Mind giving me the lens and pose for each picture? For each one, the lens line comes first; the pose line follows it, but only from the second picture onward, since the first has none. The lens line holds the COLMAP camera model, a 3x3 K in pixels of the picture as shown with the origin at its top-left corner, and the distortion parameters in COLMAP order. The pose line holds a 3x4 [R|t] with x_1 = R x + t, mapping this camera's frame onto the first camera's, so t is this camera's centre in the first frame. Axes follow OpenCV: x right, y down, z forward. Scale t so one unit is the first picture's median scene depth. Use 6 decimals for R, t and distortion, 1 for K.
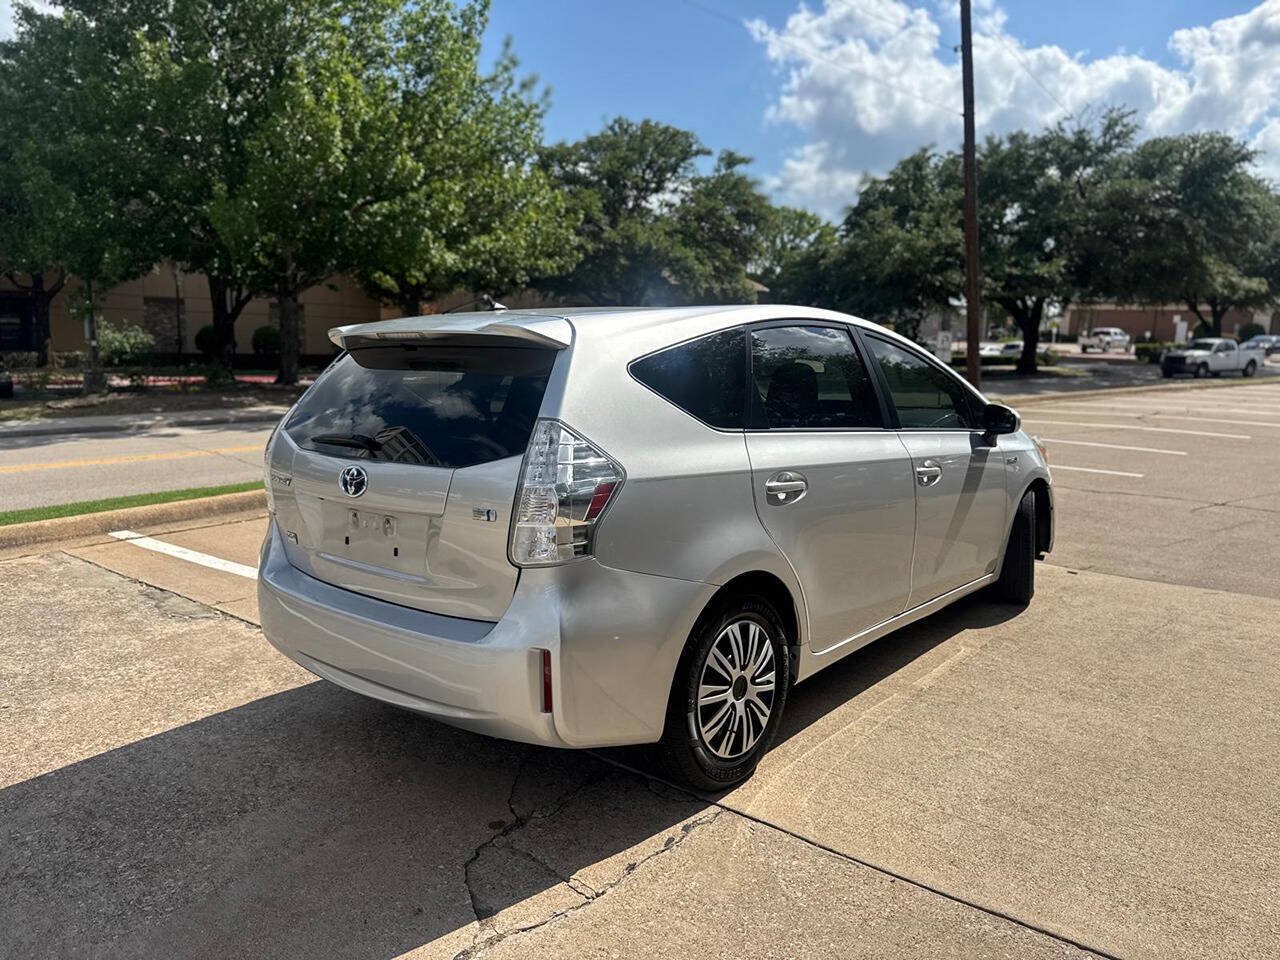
lens RADIAL K [[887.4, 0, 632.9], [0, 887.4, 489.1], [0, 0, 1]] dist [0.058663, -0.065145]
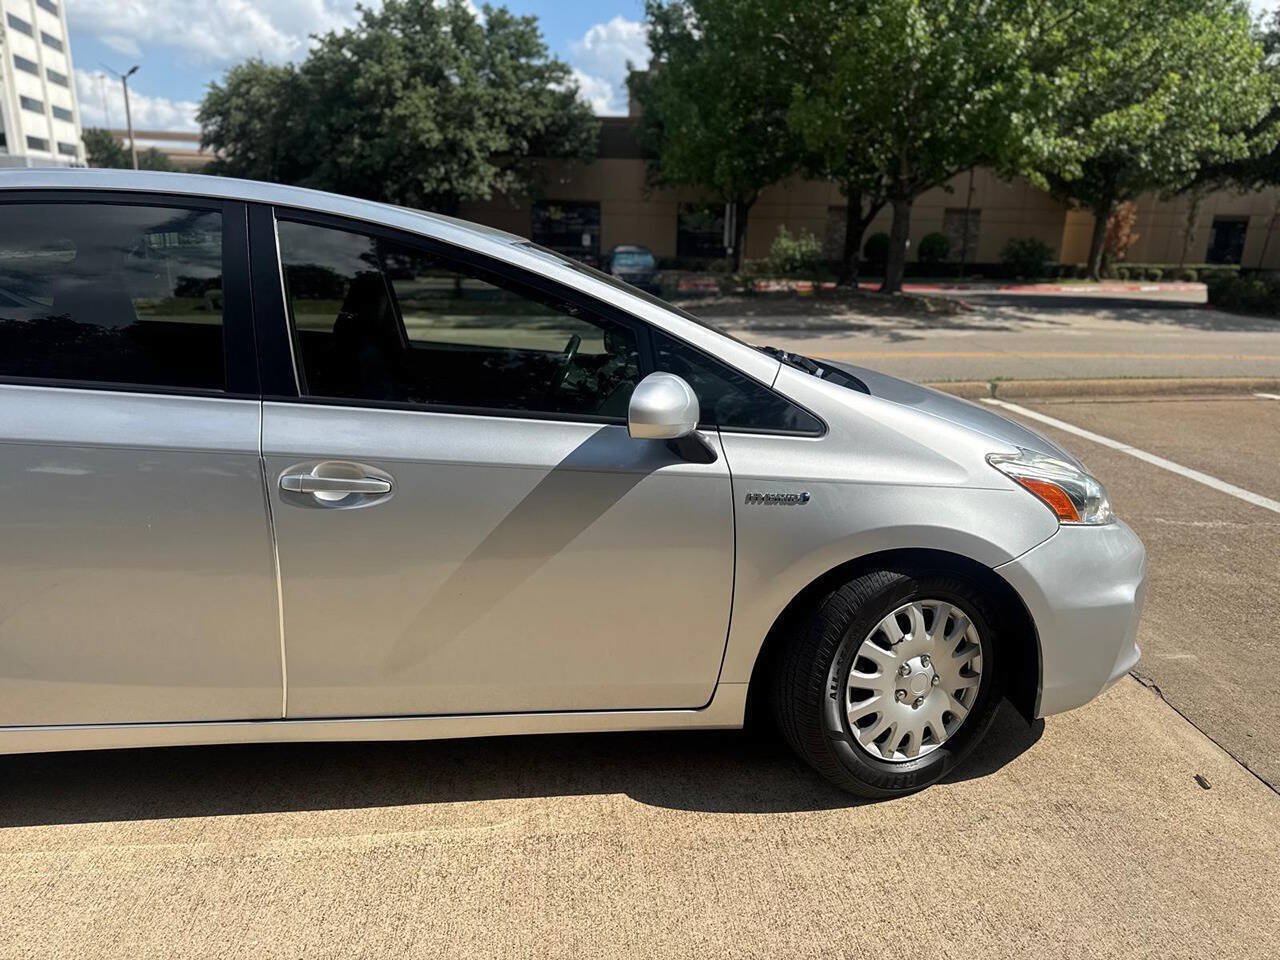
lens RADIAL K [[898.1, 0, 646.4], [0, 898.1, 503.8], [0, 0, 1]] dist [-0.002172, -0.015812]
pose [[0.727318, 0.187963, -0.660060, 0.798596], [-0.112940, 0.981432, 0.155032, -0.107258], [0.676944, -0.038210, 0.735042, 0.722189]]
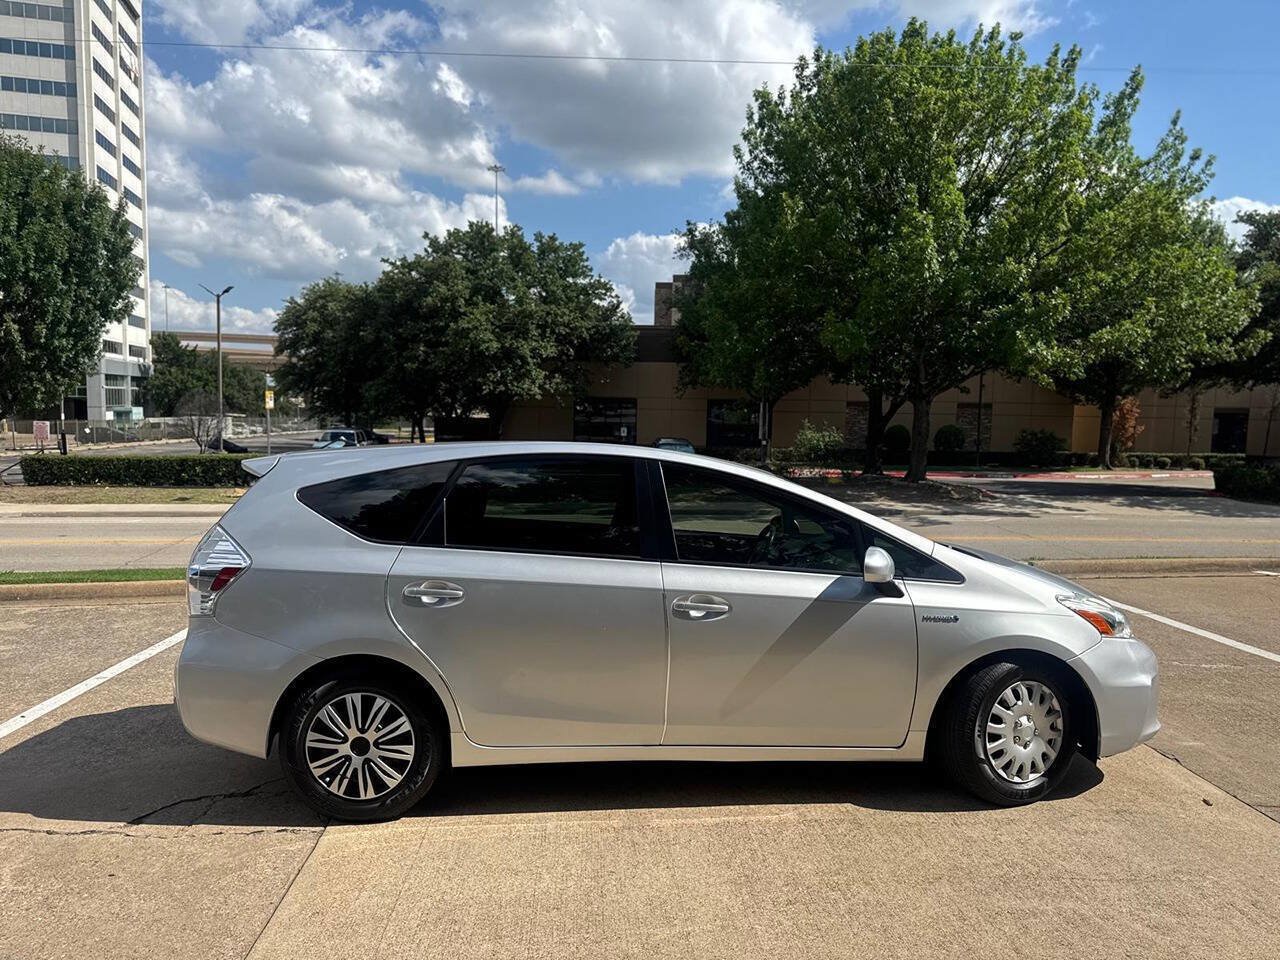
lens RADIAL K [[891.7, 0, 641.6], [0, 891.7, 503.5], [0, 0, 1]] dist [0.024554, -0.062077]
pose [[0.708408, 0.049380, -0.704074, 0.942628], [-0.112551, 0.992688, -0.043622, -0.080071], [0.696771, 0.110146, 0.708786, 0.249392]]
